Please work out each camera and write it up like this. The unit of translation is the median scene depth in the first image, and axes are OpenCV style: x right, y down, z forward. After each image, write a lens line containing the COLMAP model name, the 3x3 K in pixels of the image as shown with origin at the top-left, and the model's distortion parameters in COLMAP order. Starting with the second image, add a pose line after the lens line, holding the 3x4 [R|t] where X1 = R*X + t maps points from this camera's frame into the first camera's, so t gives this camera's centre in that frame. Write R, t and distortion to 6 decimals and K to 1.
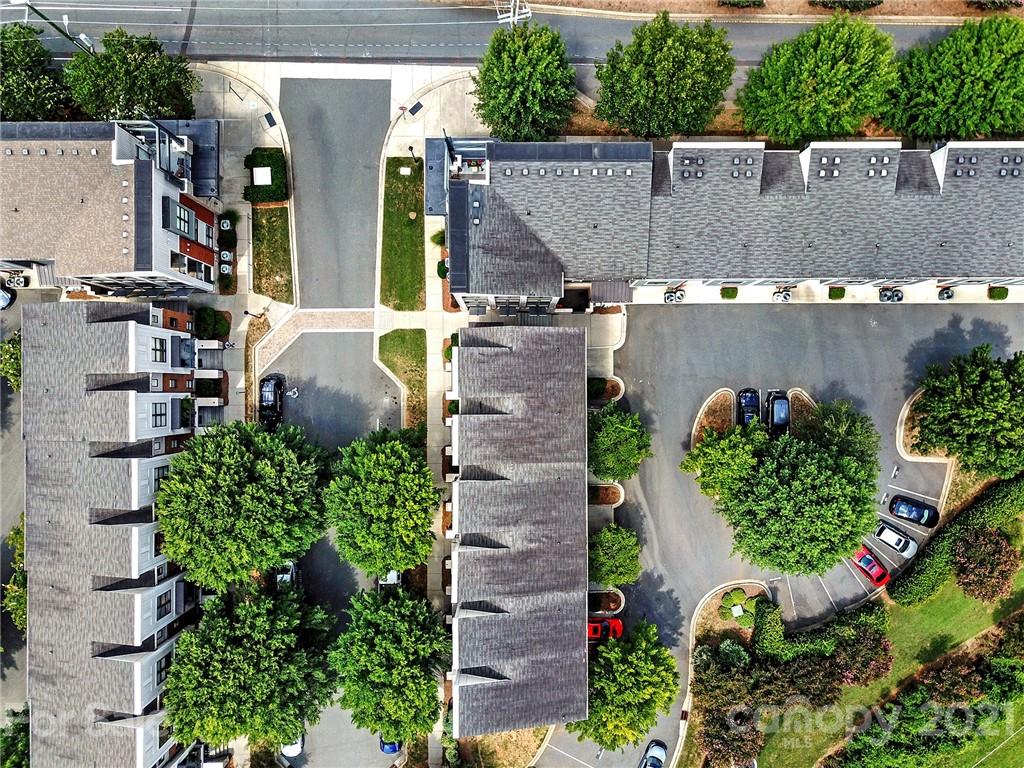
lens RADIAL K [[764.2, 0, 517.0], [0, 764.2, 389.4], [0, 0, 1]] dist [0.010071, -0.019494]
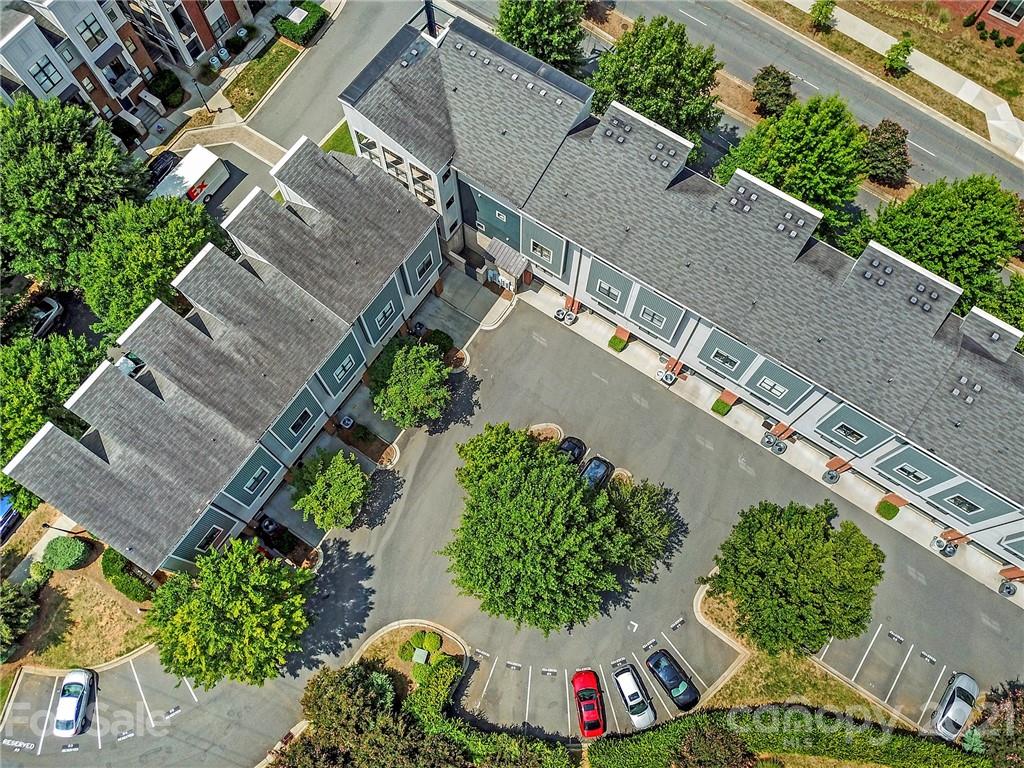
lens RADIAL K [[764.2, 0, 507.1], [0, 764.2, 385.6], [0, 0, 1]] dist [0.010071, -0.019494]
pose [[0.825042, 0.535441, -0.180578, 0.370515], [-0.565070, 0.782344, -0.261979, 0.234877], [0.001000, 0.318183, 0.948029, 0.153462]]
